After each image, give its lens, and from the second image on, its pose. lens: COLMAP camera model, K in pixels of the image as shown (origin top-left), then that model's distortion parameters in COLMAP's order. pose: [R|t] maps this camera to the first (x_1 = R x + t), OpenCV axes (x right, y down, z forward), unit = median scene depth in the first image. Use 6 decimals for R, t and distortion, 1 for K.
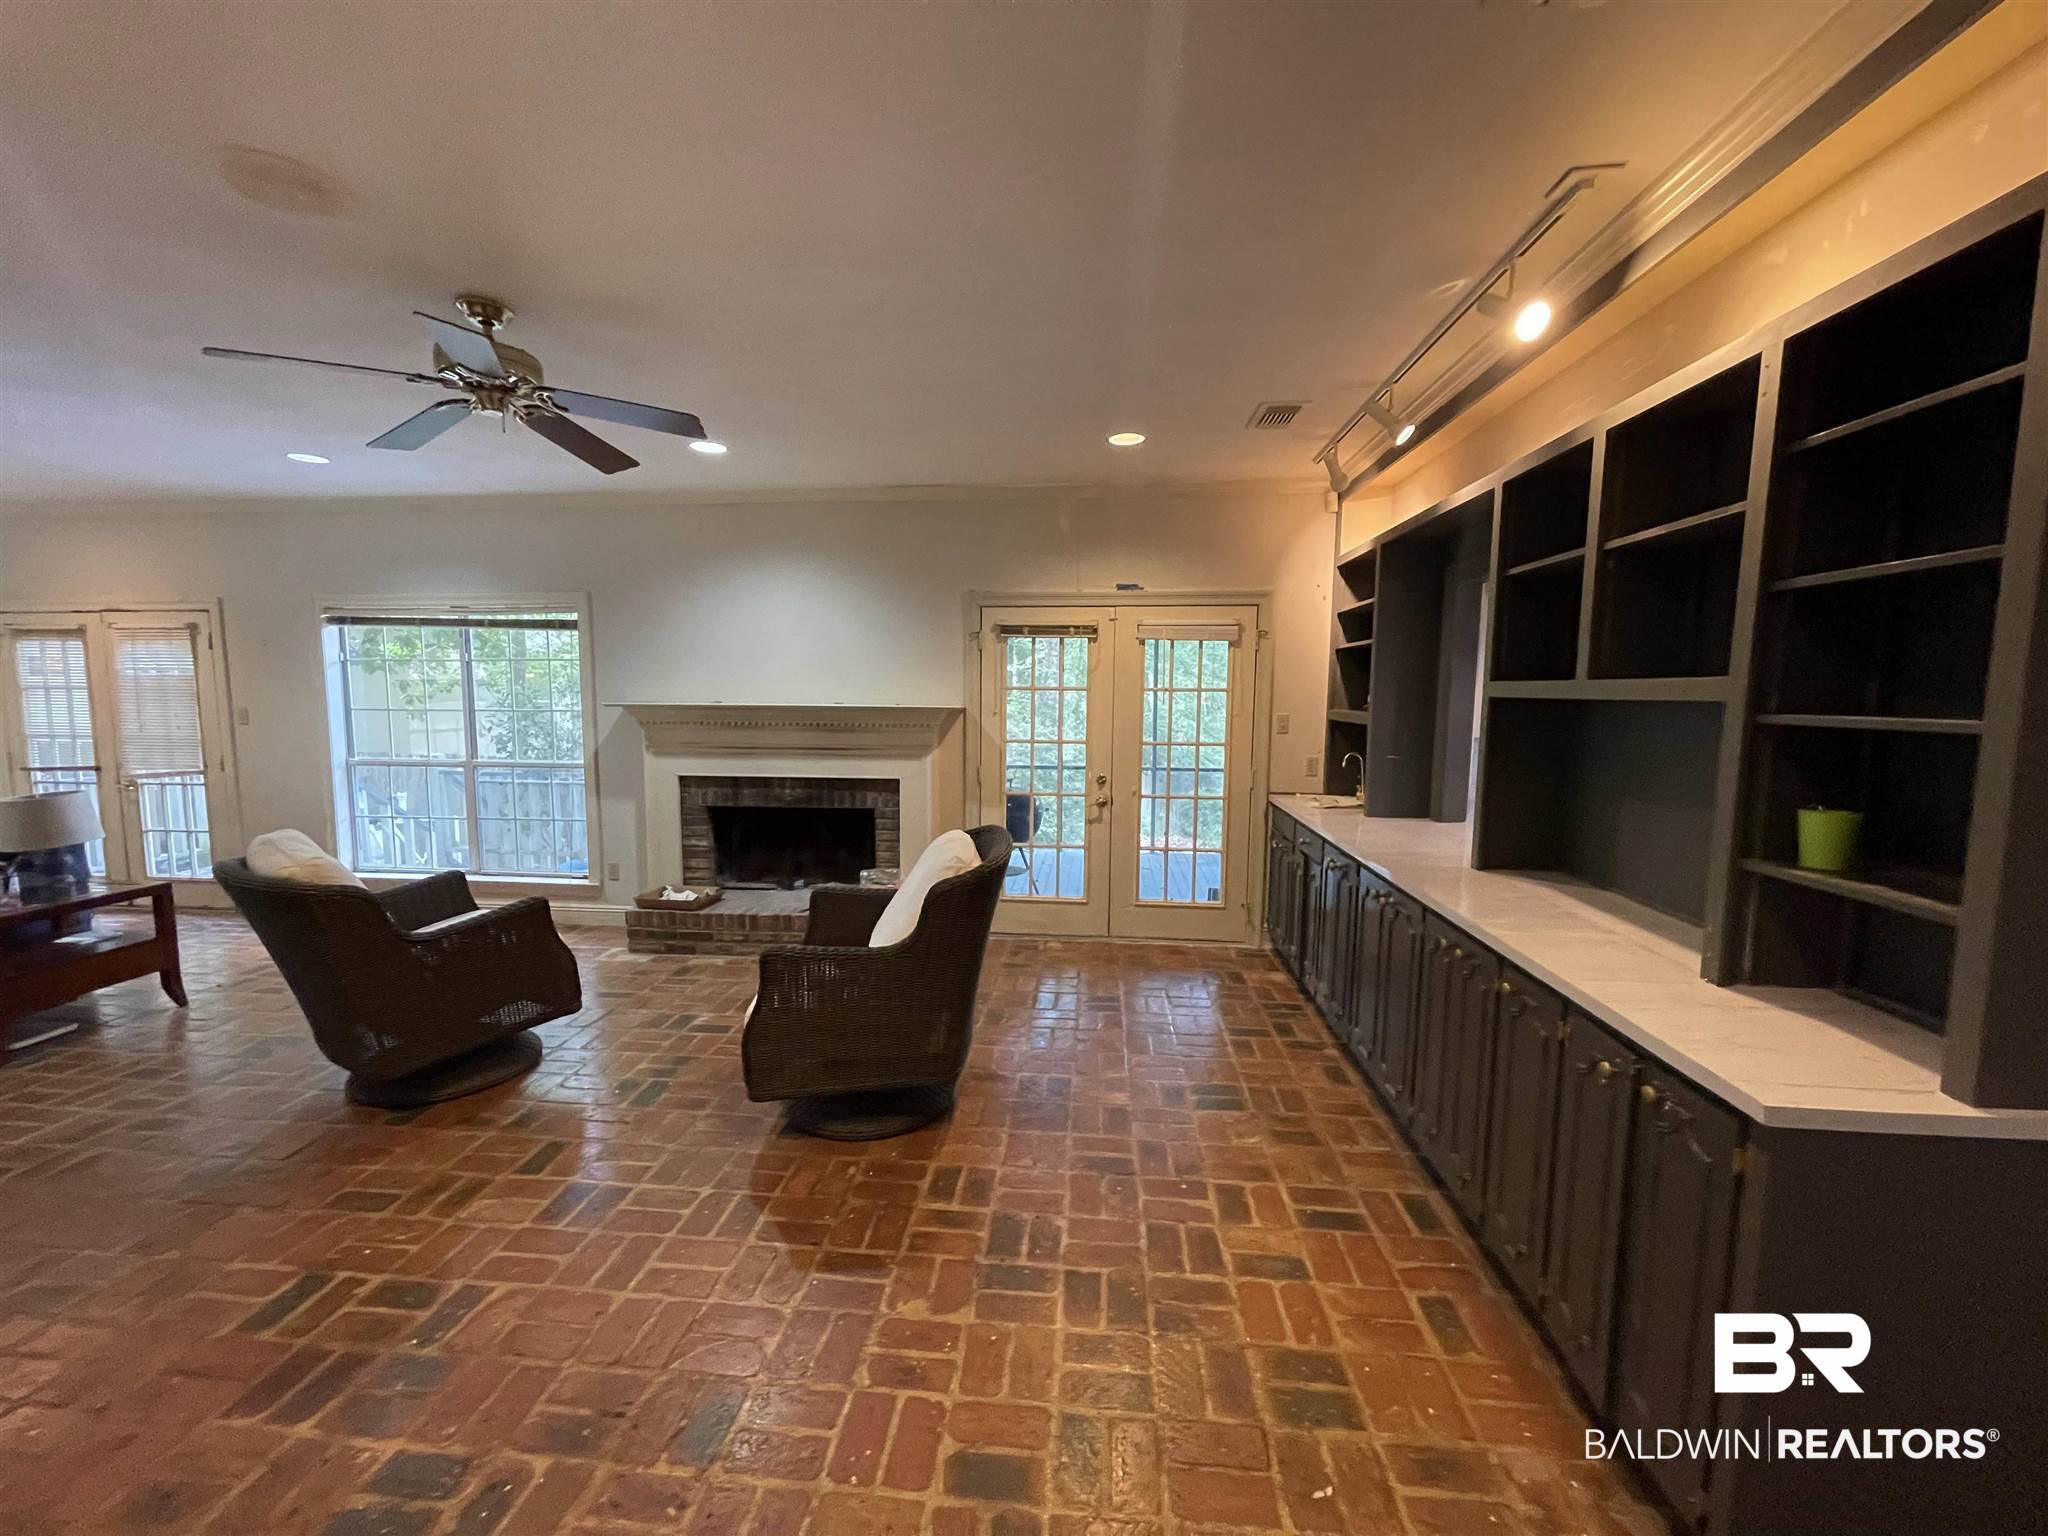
lens RADIAL K [[818.9, 0, 1021.0], [0, 818.9, 773.9], [0, 0, 1]] dist [-0.000266, -0.000933]
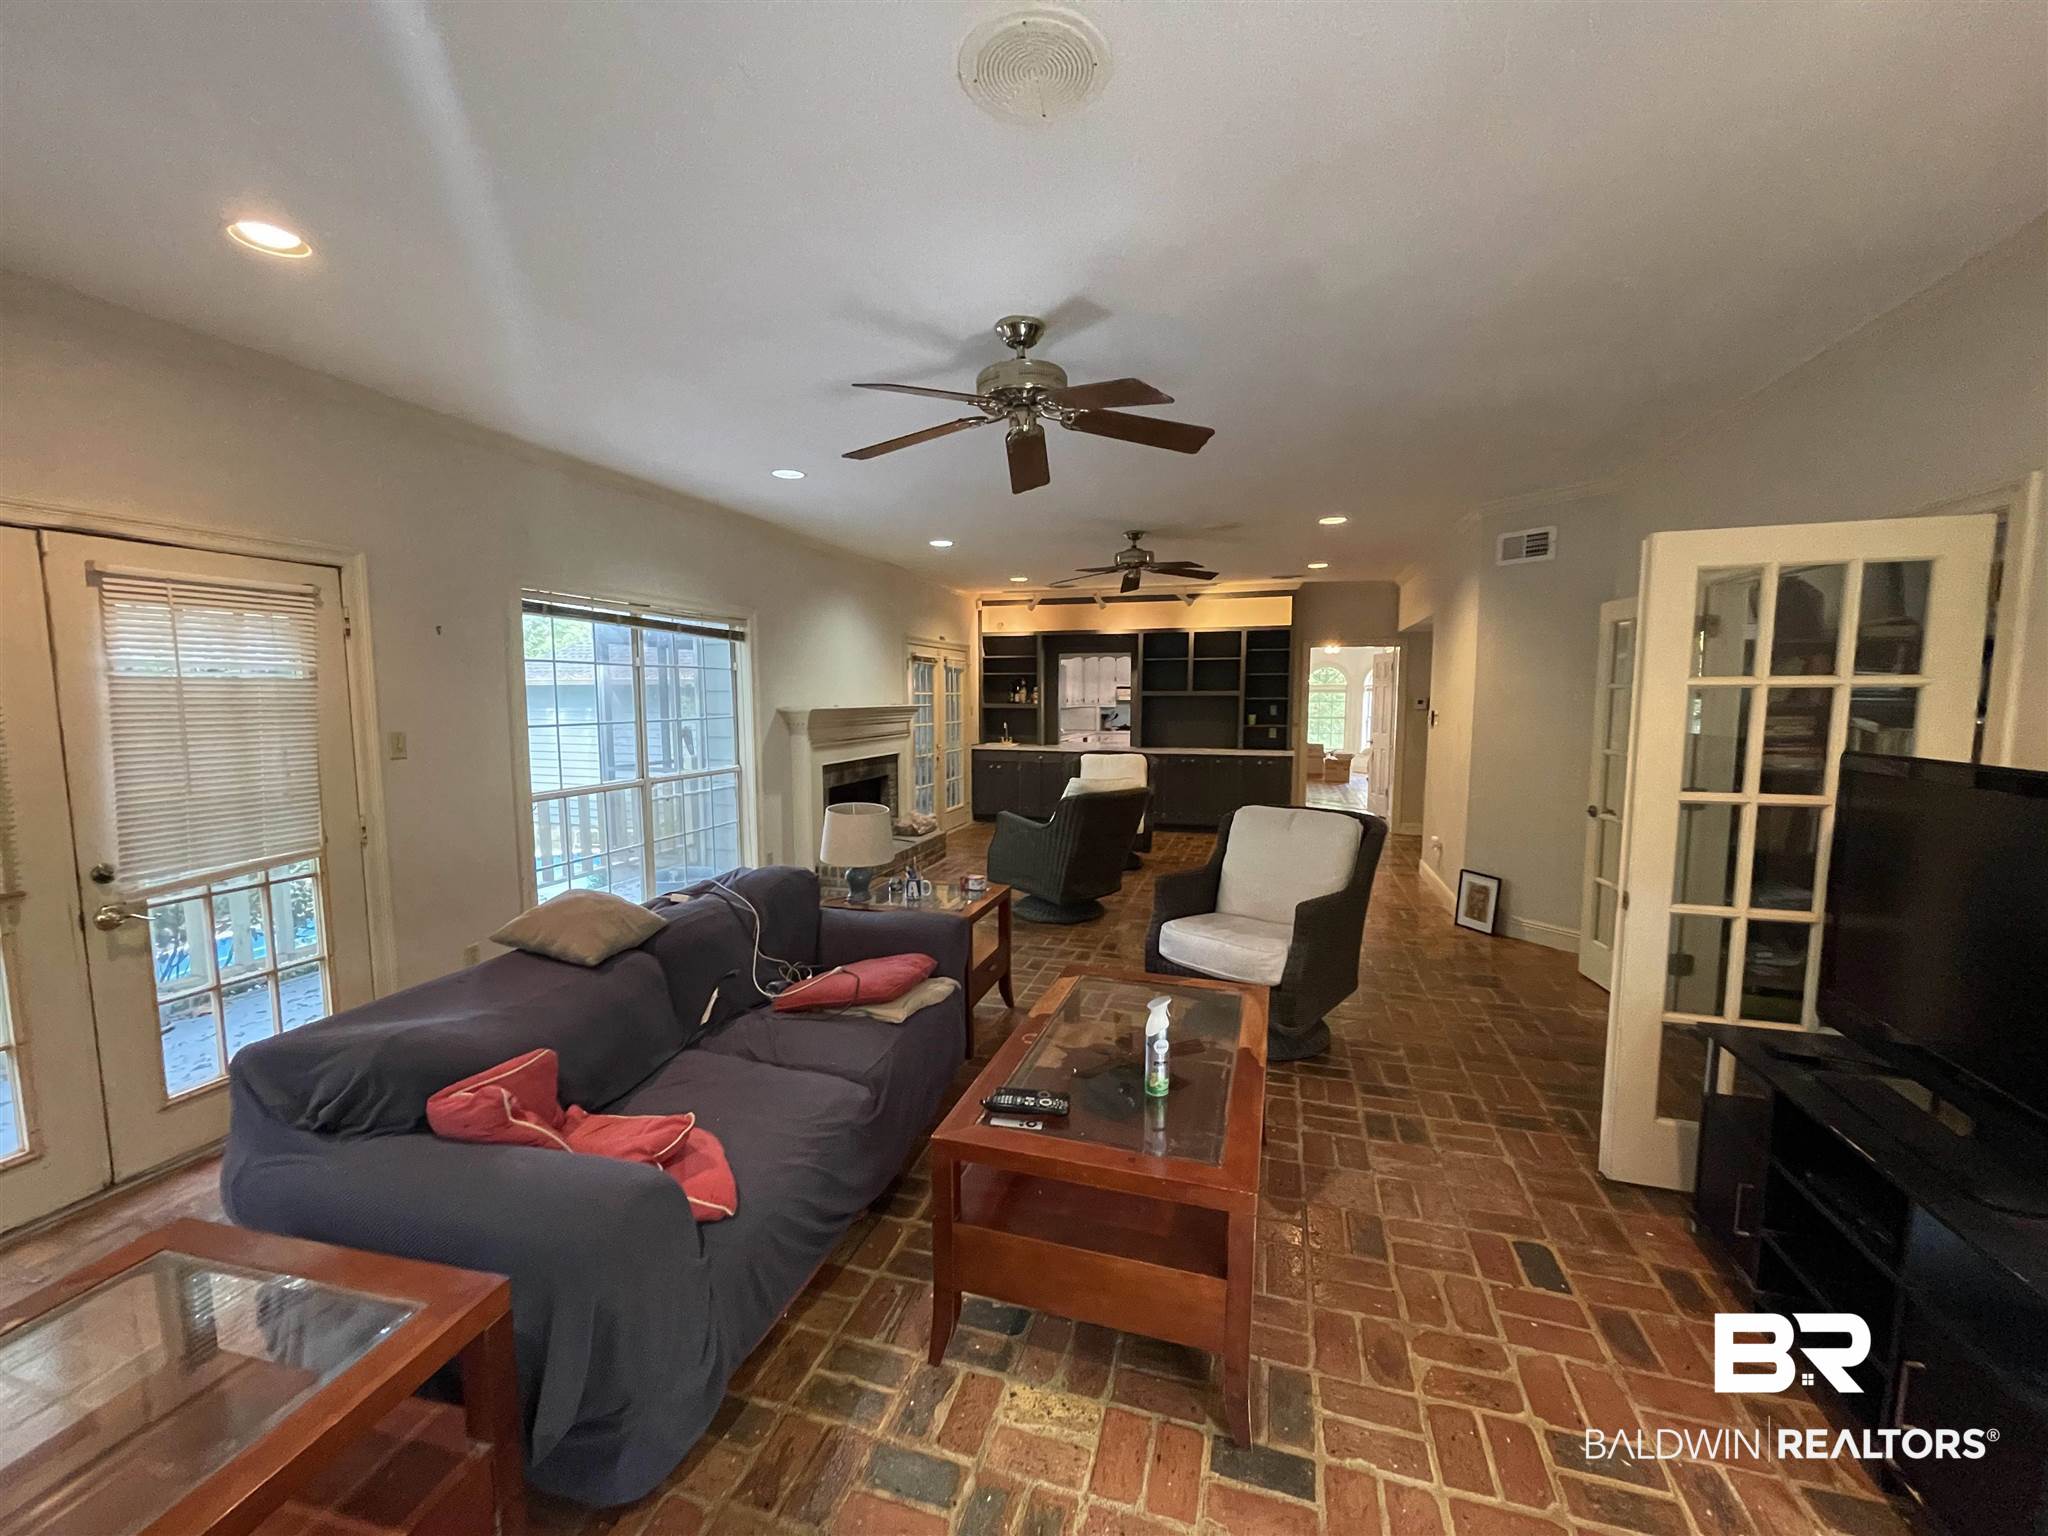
lens RADIAL K [[818.9, 0, 1021.6], [0, 818.9, 771.2], [0, 0, 1]] dist [-0.000266, -0.000933]
pose [[0.200647, -0.098230, 0.974726, -1.482991], [0.101475, 0.991692, 0.079052, -0.053090], [-0.974394, 0.083049, 0.208948, 0.423691]]
